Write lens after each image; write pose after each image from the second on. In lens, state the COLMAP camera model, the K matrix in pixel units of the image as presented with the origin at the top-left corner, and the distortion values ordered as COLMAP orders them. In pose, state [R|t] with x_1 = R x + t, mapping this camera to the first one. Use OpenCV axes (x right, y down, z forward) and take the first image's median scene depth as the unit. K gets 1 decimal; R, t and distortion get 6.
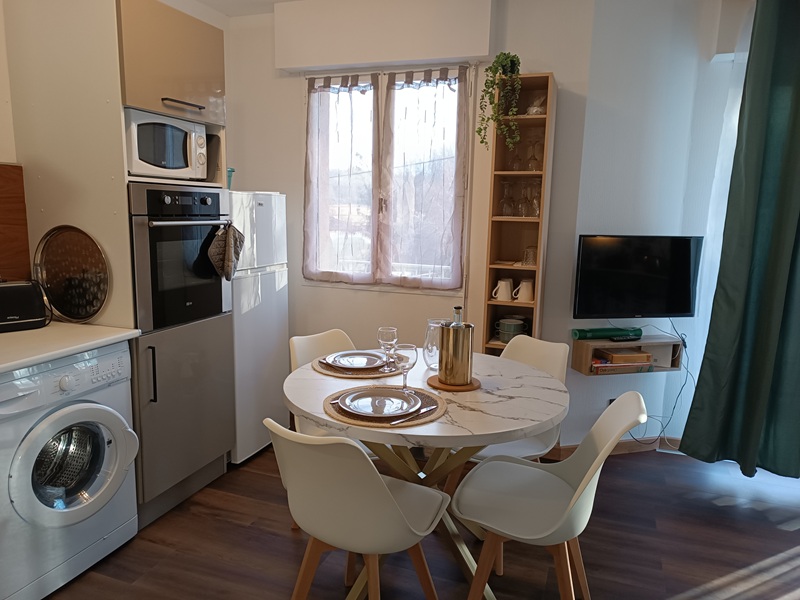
lens RADIAL K [[563.5, 0, 400.0], [0, 563.5, 300.0], [0, 0, 1]] dist [0.002562, 0.001627]
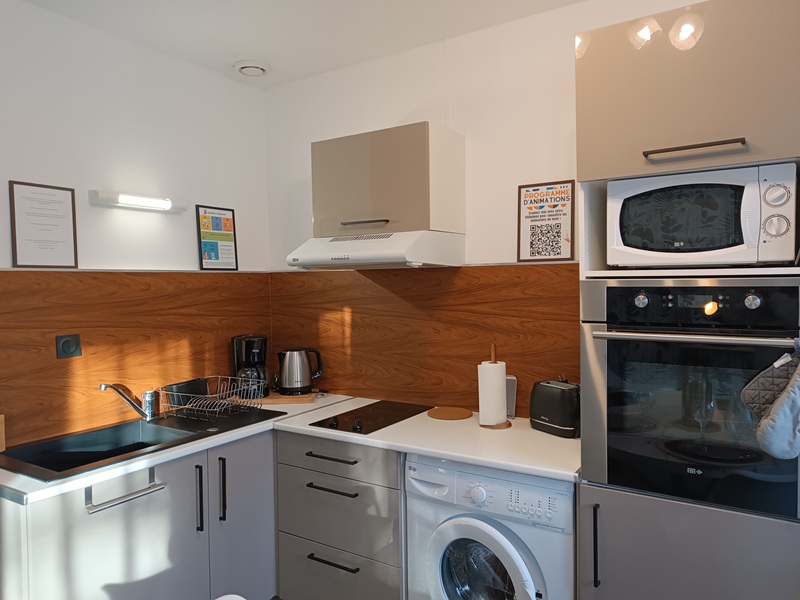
lens RADIAL K [[563.5, 0, 400.0], [0, 563.5, 300.0], [0, 0, 1]] dist [0.002562, 0.001627]
pose [[-0.204372, 0.019002, -0.978709, 0.167795], [-0.146991, 0.987880, 0.049875, -0.096329], [0.967794, 0.154055, -0.199102, 0.484974]]
